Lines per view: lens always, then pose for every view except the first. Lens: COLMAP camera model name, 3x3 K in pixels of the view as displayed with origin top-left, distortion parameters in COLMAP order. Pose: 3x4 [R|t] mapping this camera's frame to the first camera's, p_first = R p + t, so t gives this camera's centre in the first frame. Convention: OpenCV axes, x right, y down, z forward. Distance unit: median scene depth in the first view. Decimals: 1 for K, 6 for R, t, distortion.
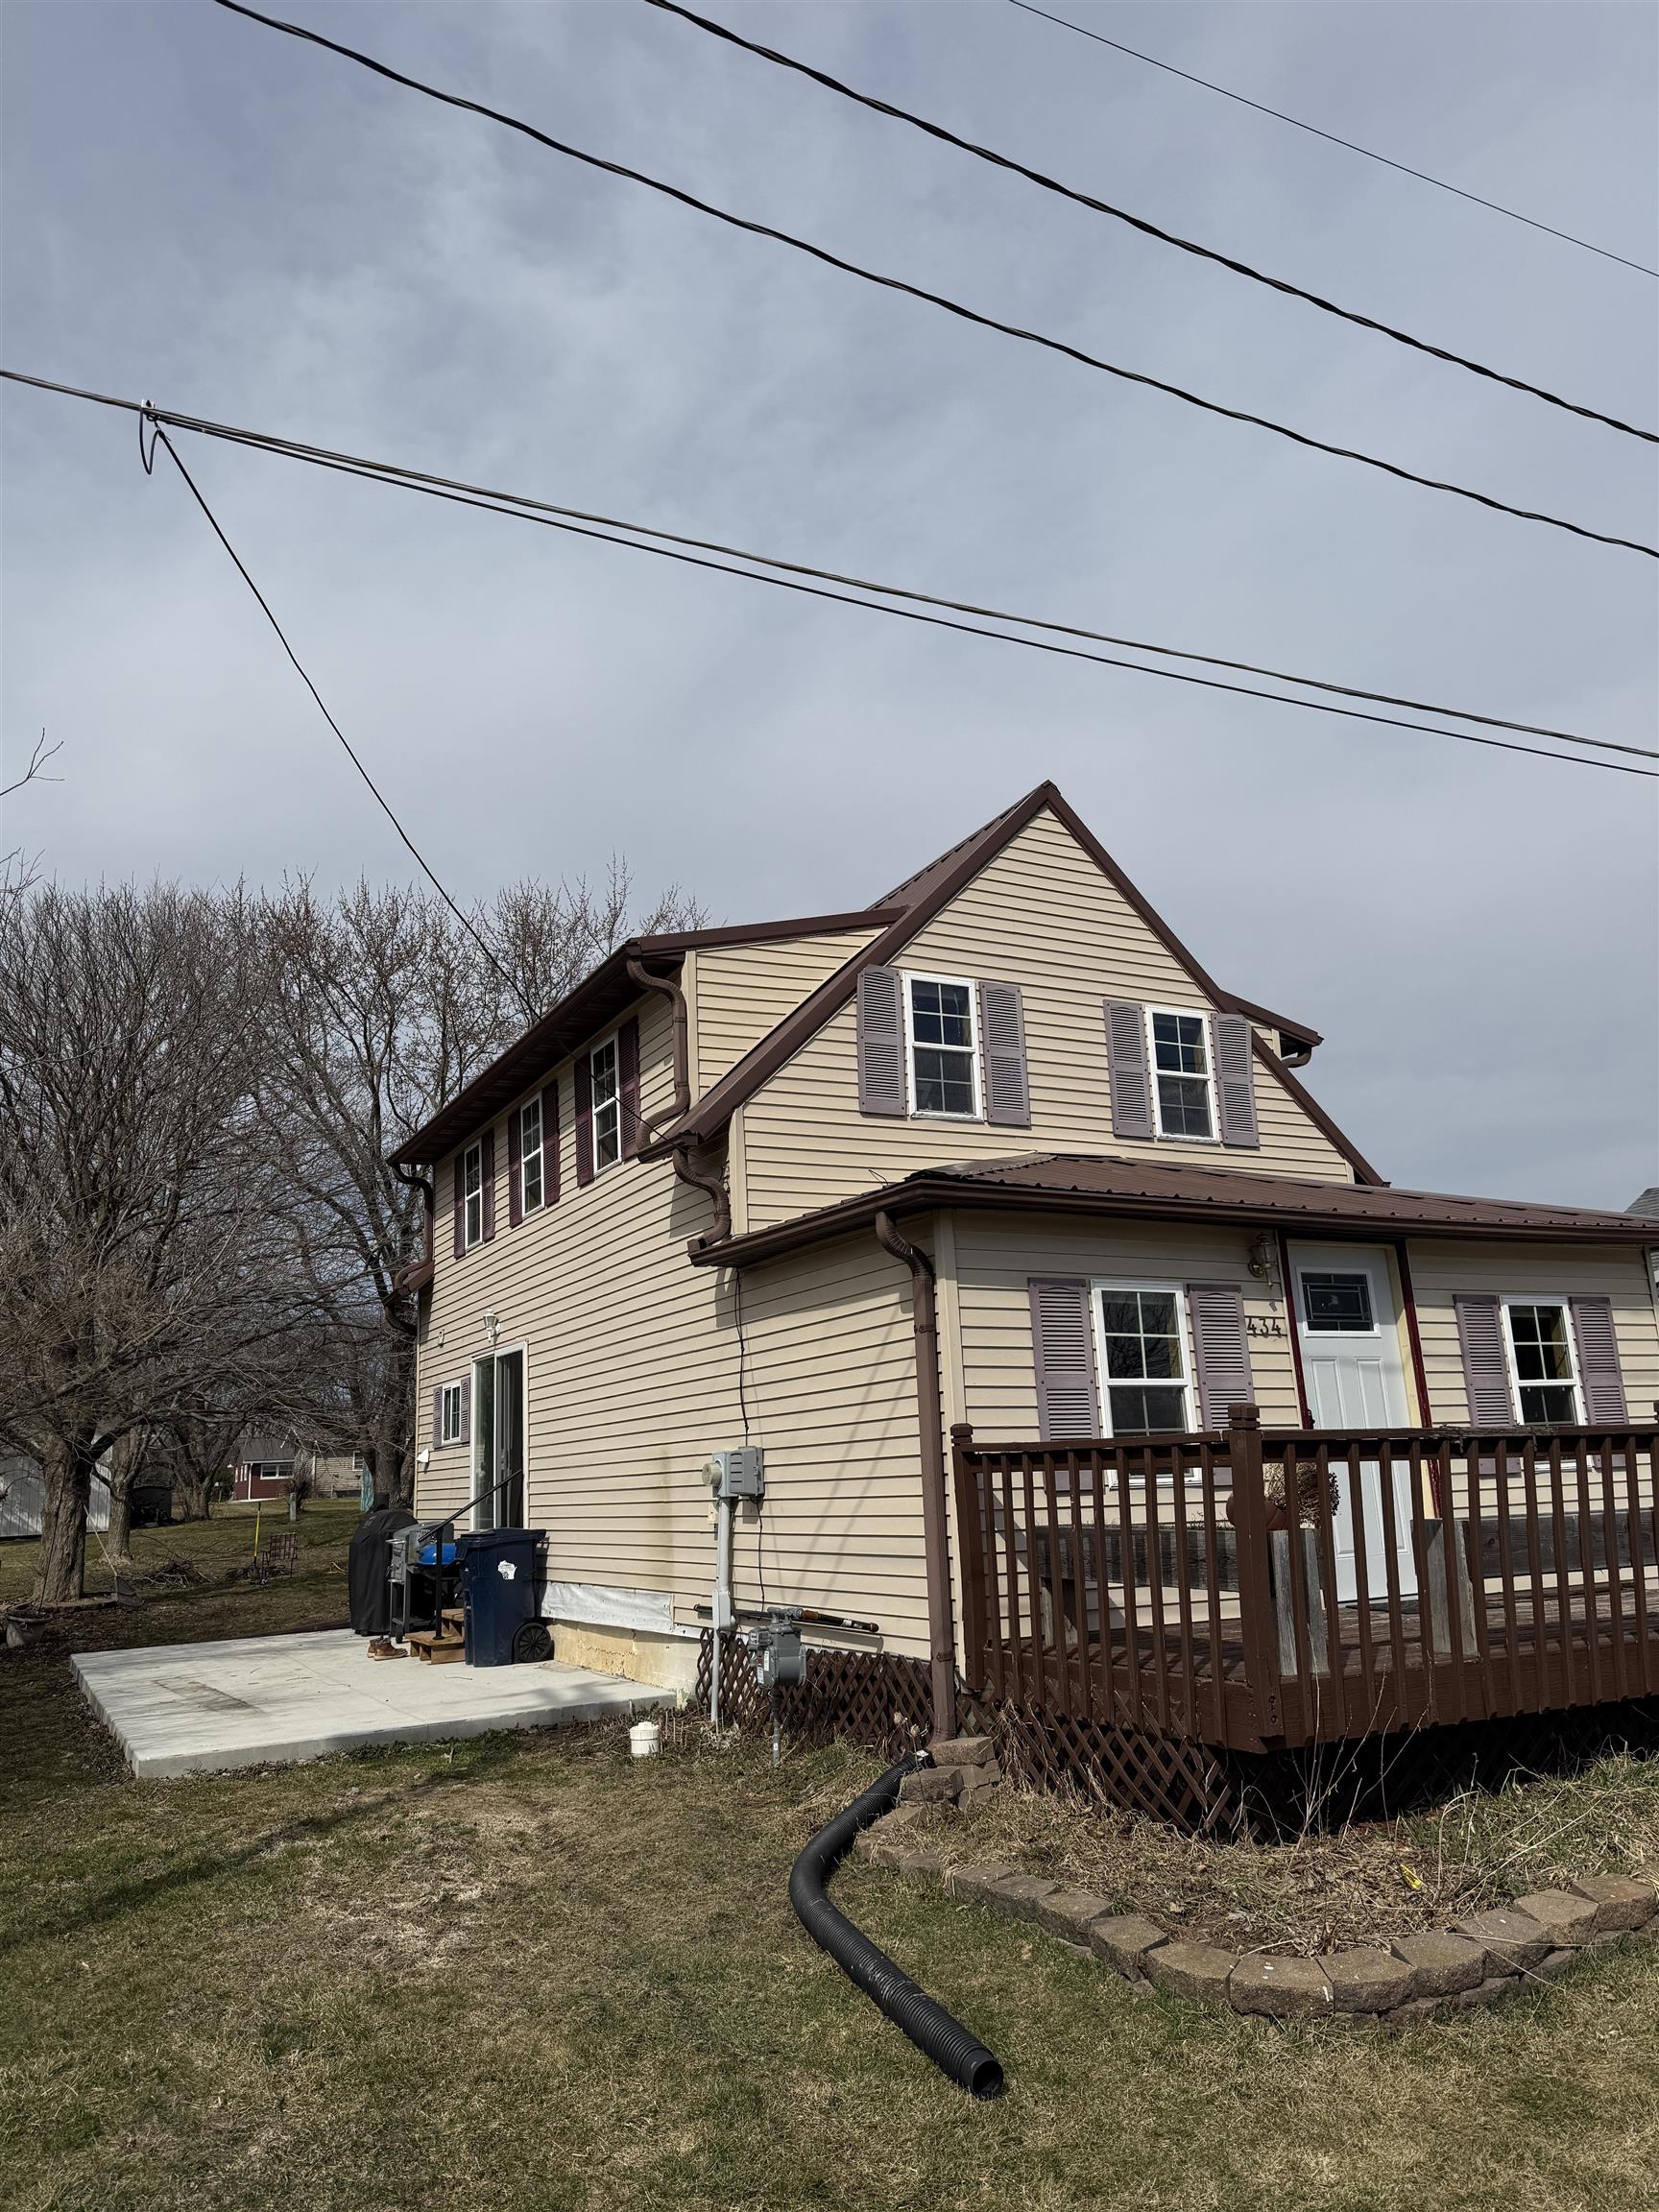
lens RADIAL K [[1542.6, 0, 857.3], [0, 1542.6, 1101.4], [0, 0, 1]] dist [0.038192, -0.062321]
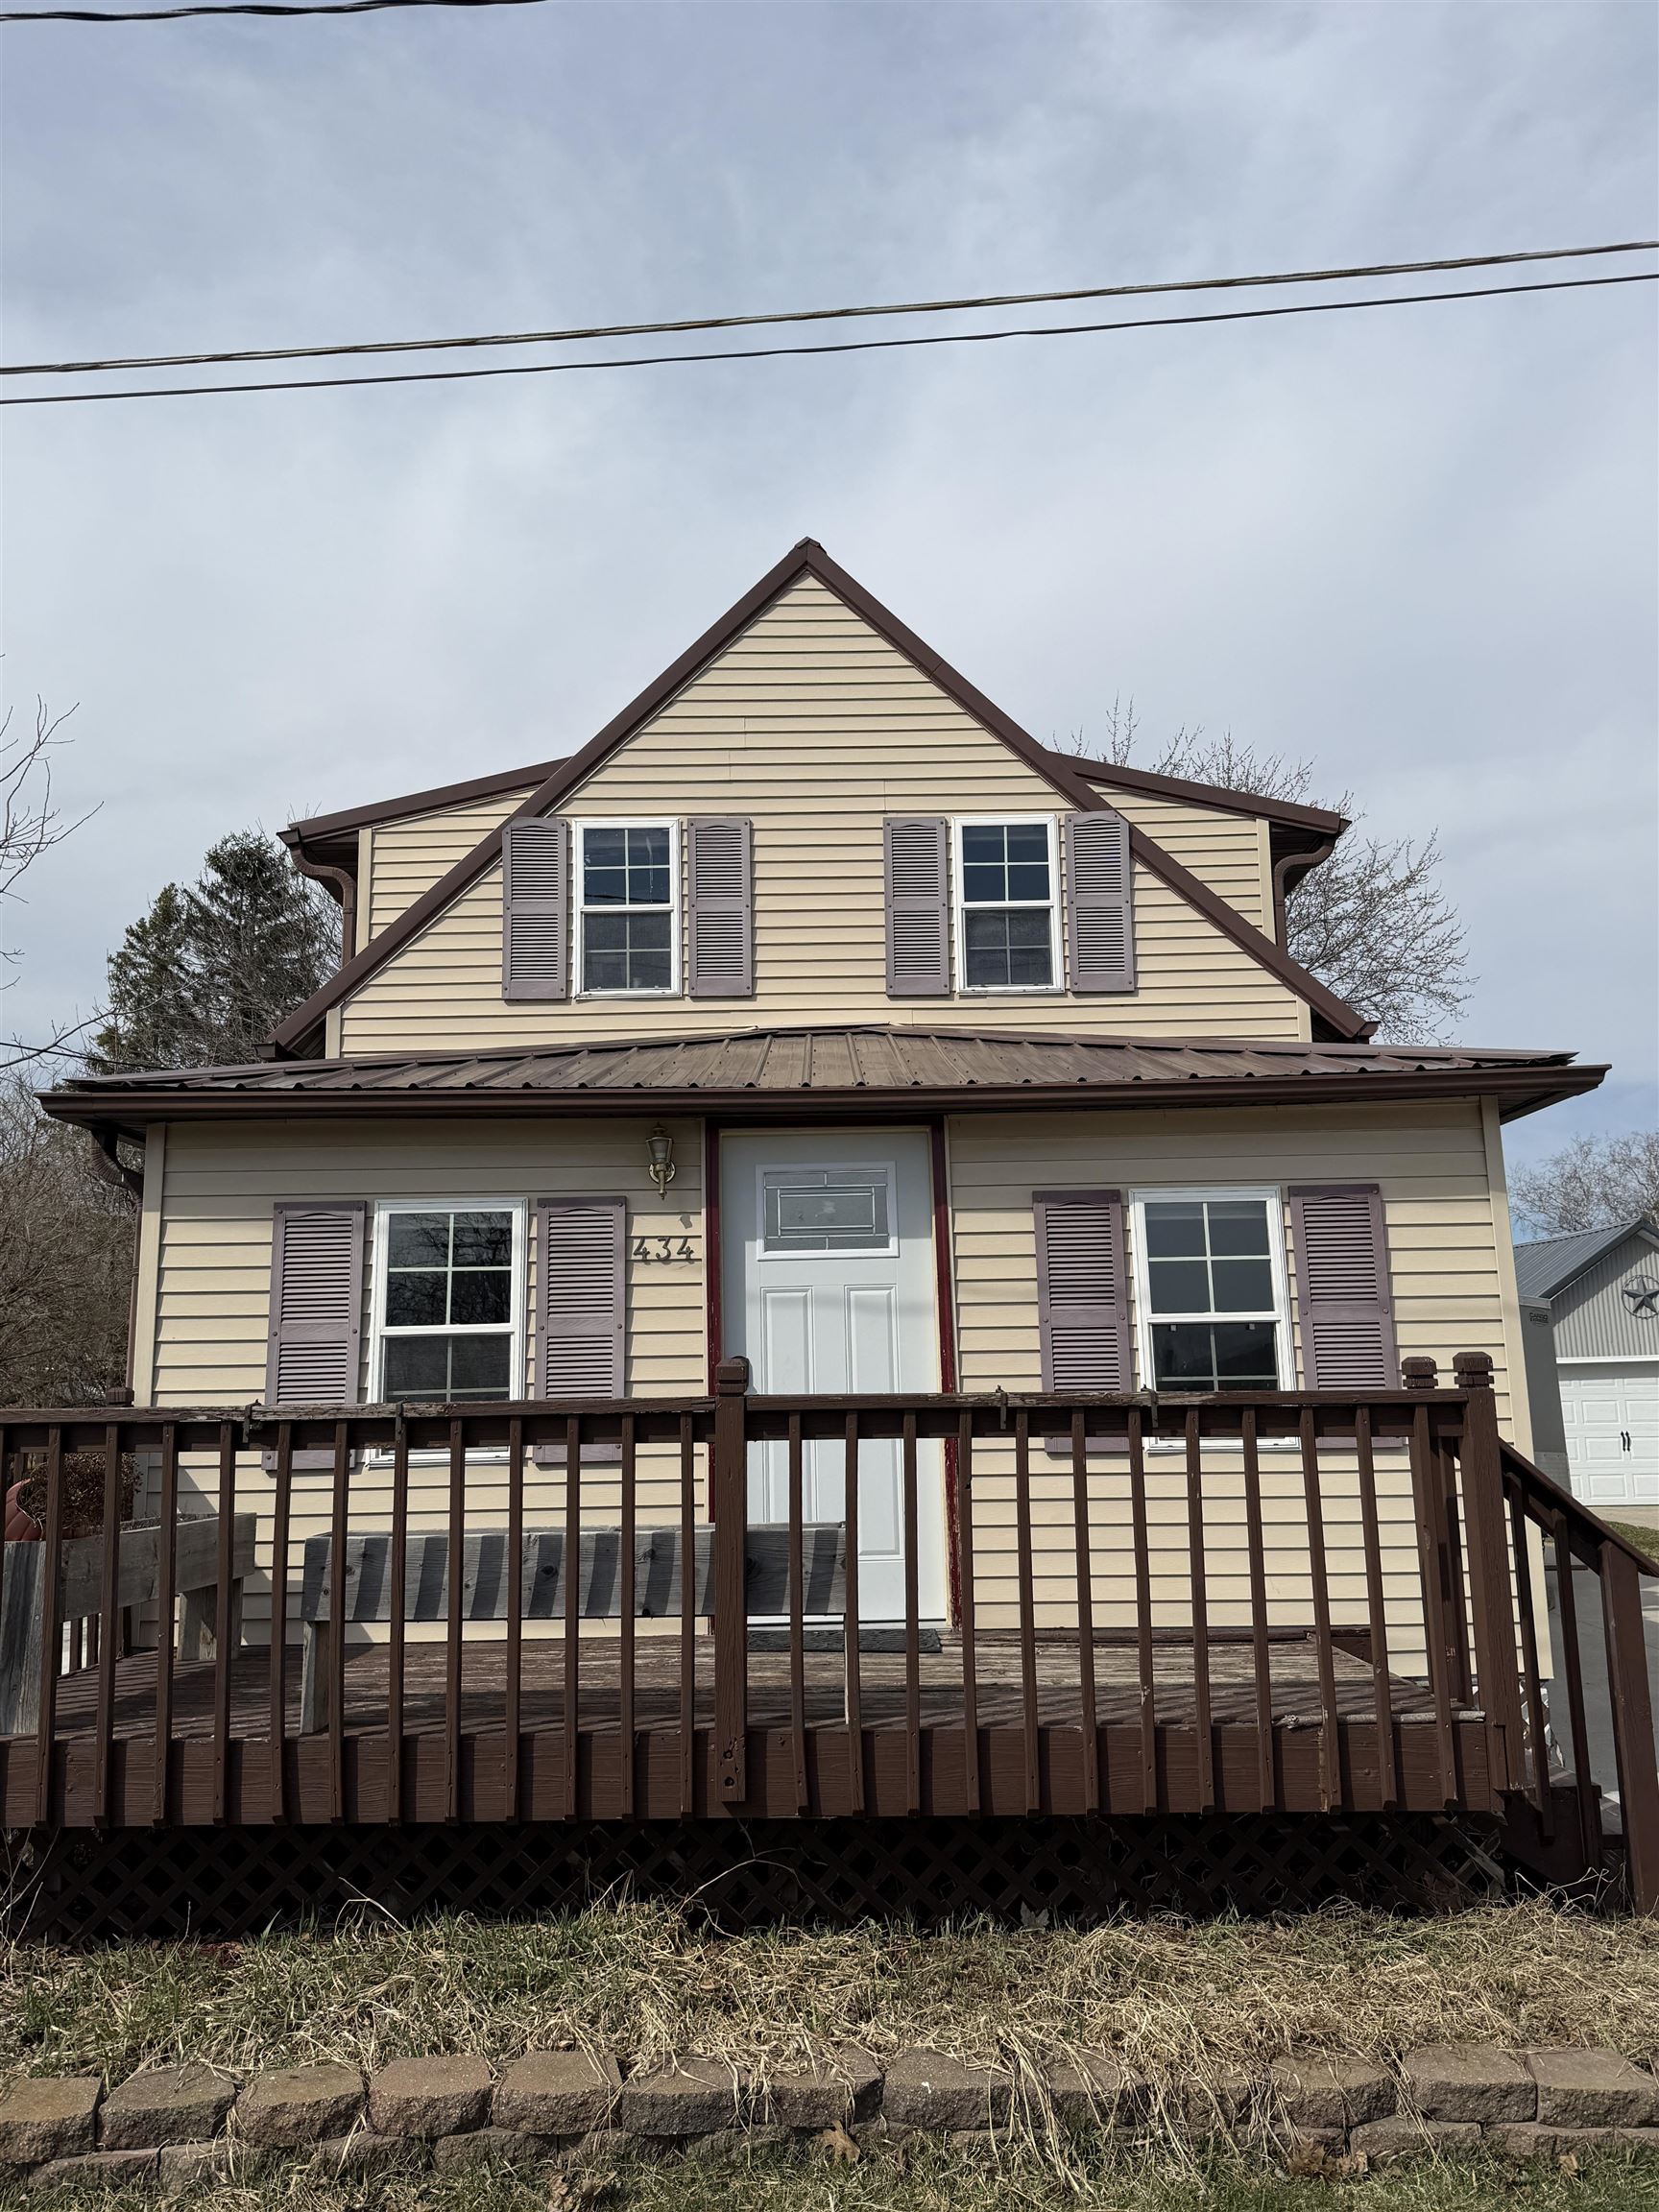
lens RADIAL K [[1707.8, 0, 867.6], [0, 1707.8, 1085.2], [0, 0, 1]] dist [0.049575, -0.022444]
pose [[0.887678, -0.071513, -0.454879, 0.559838], [0.093402, 0.995294, 0.025796, 0.044578], [0.450893, -0.065385, 0.890180, 0.264434]]
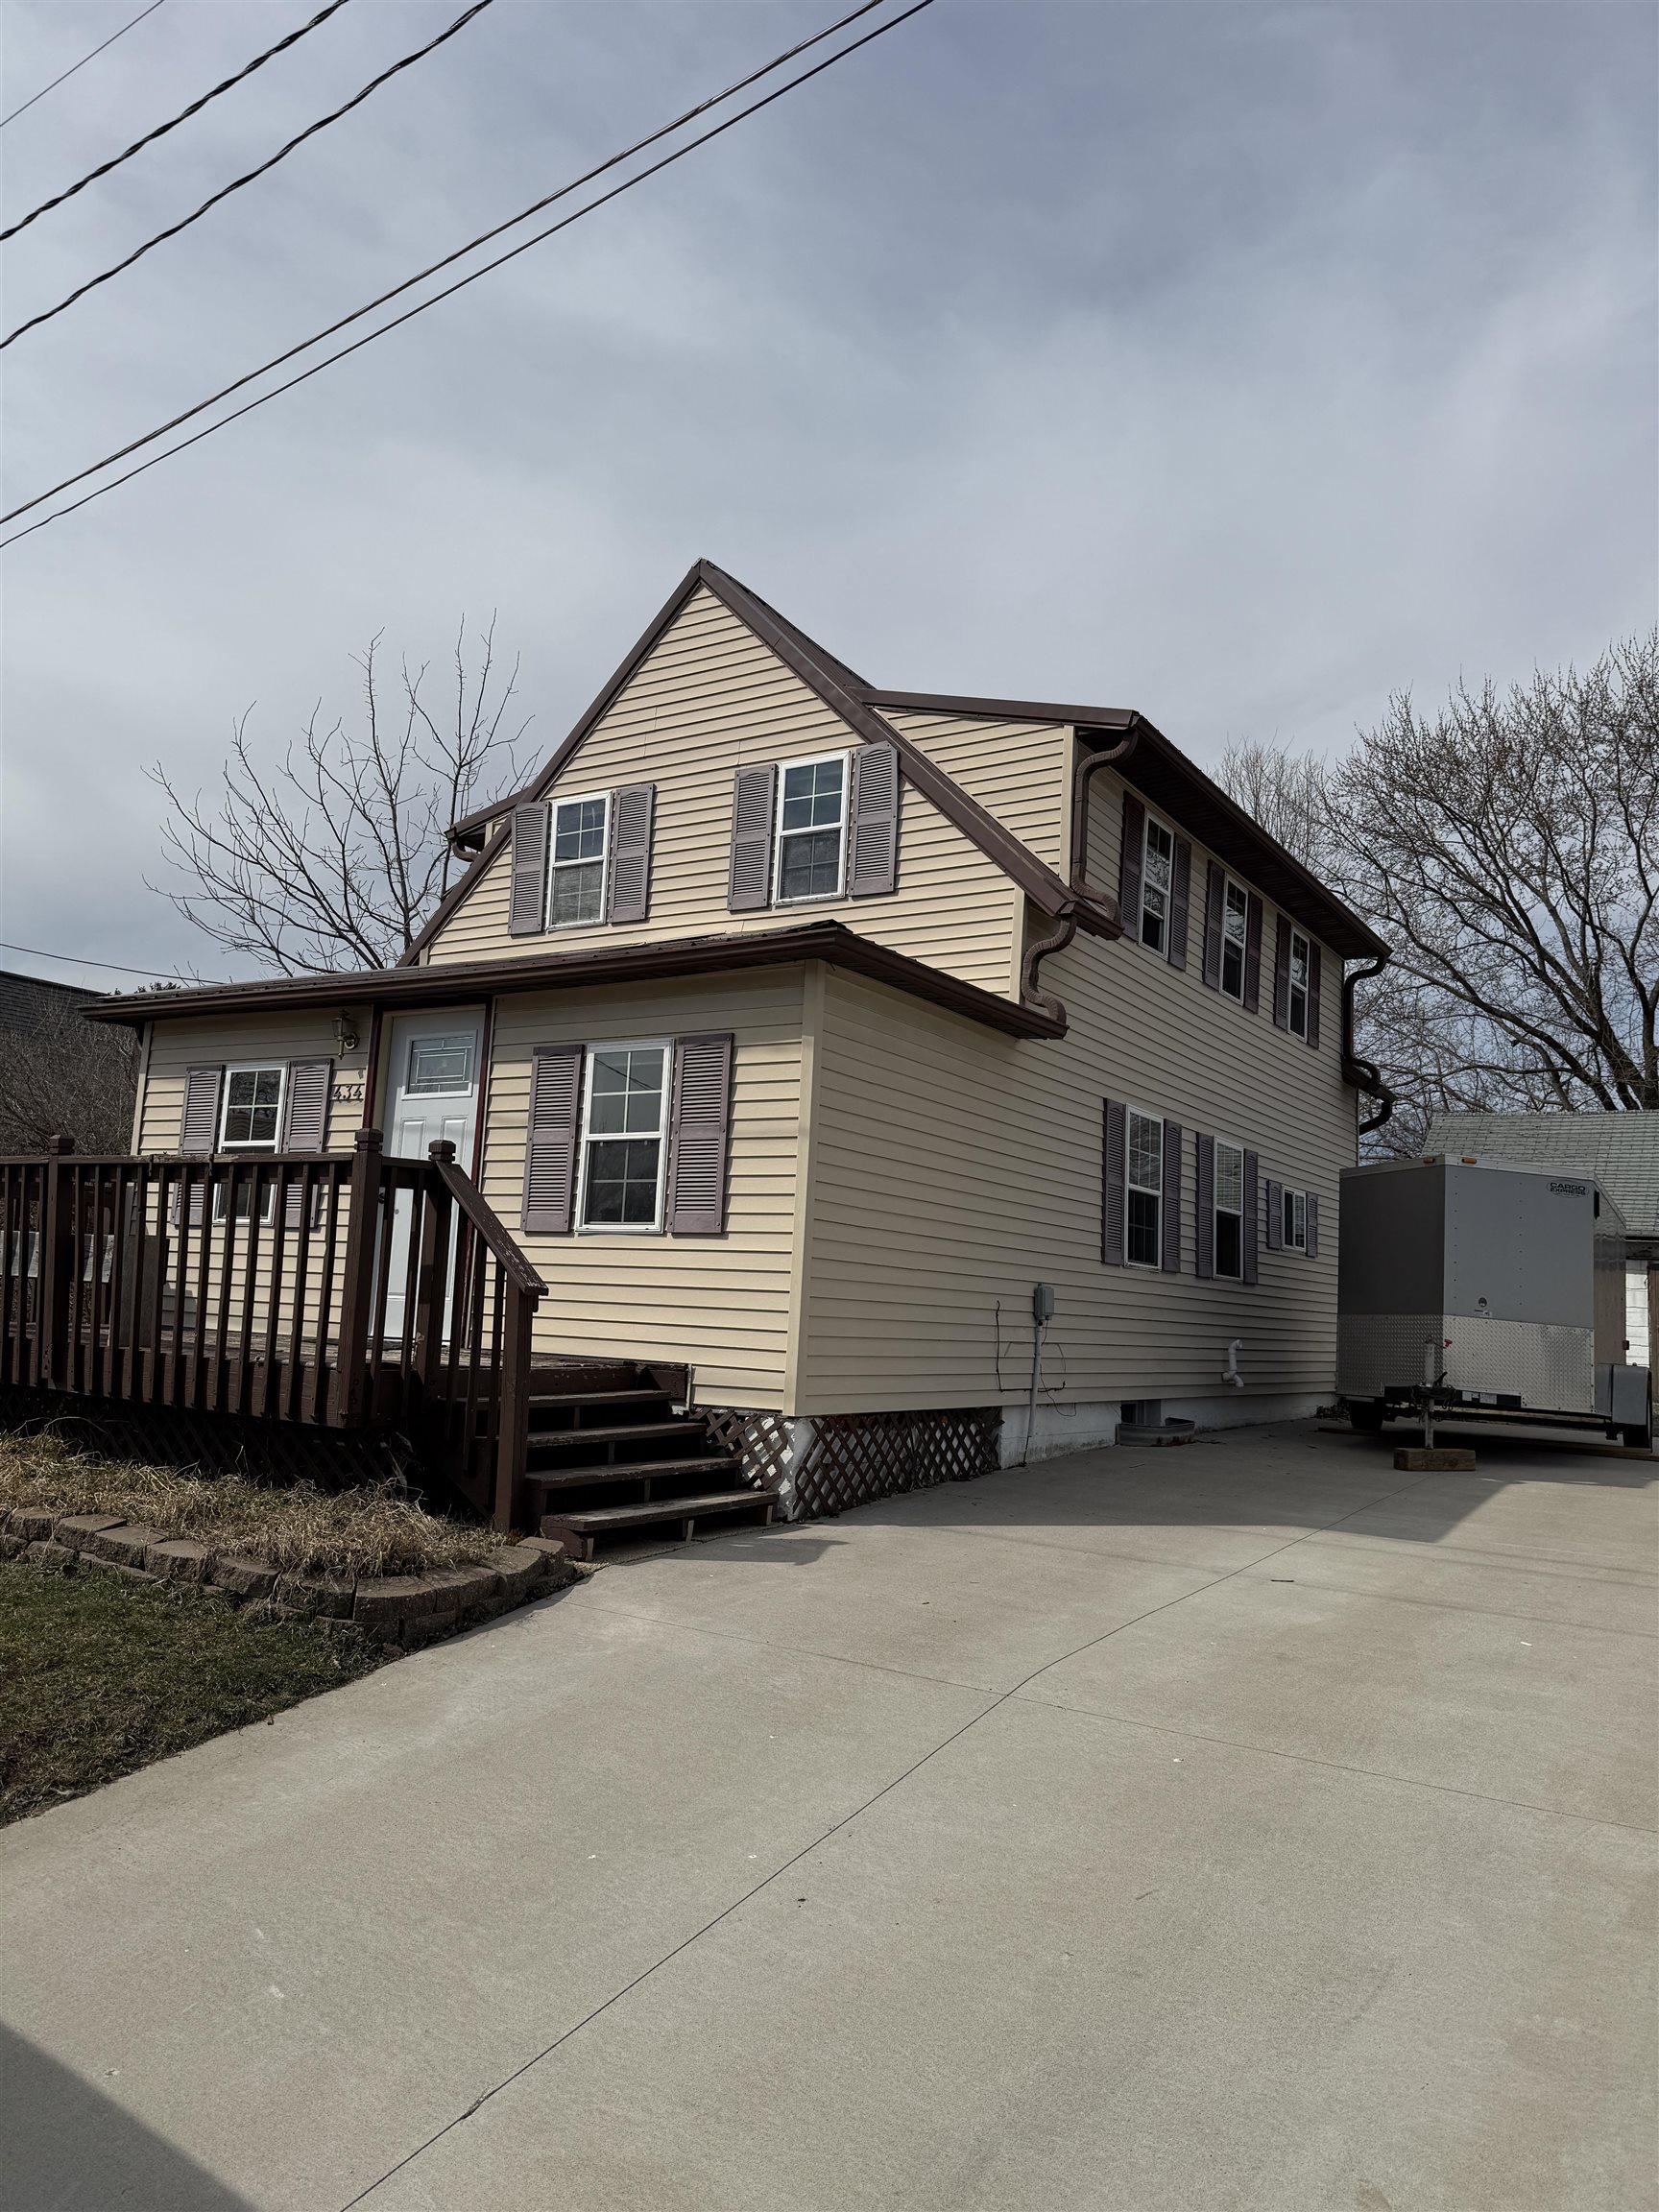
lens RADIAL K [[1542.6, 0, 822.7], [0, 1542.6, 1106.5], [0, 0, 1]] dist [0.038192, -0.062321]
pose [[0.495413, -0.051777, -0.867113, 1.083459], [0.133507, 0.990900, 0.017108, 0.141642], [0.858337, -0.124241, 0.497817, 0.579452]]
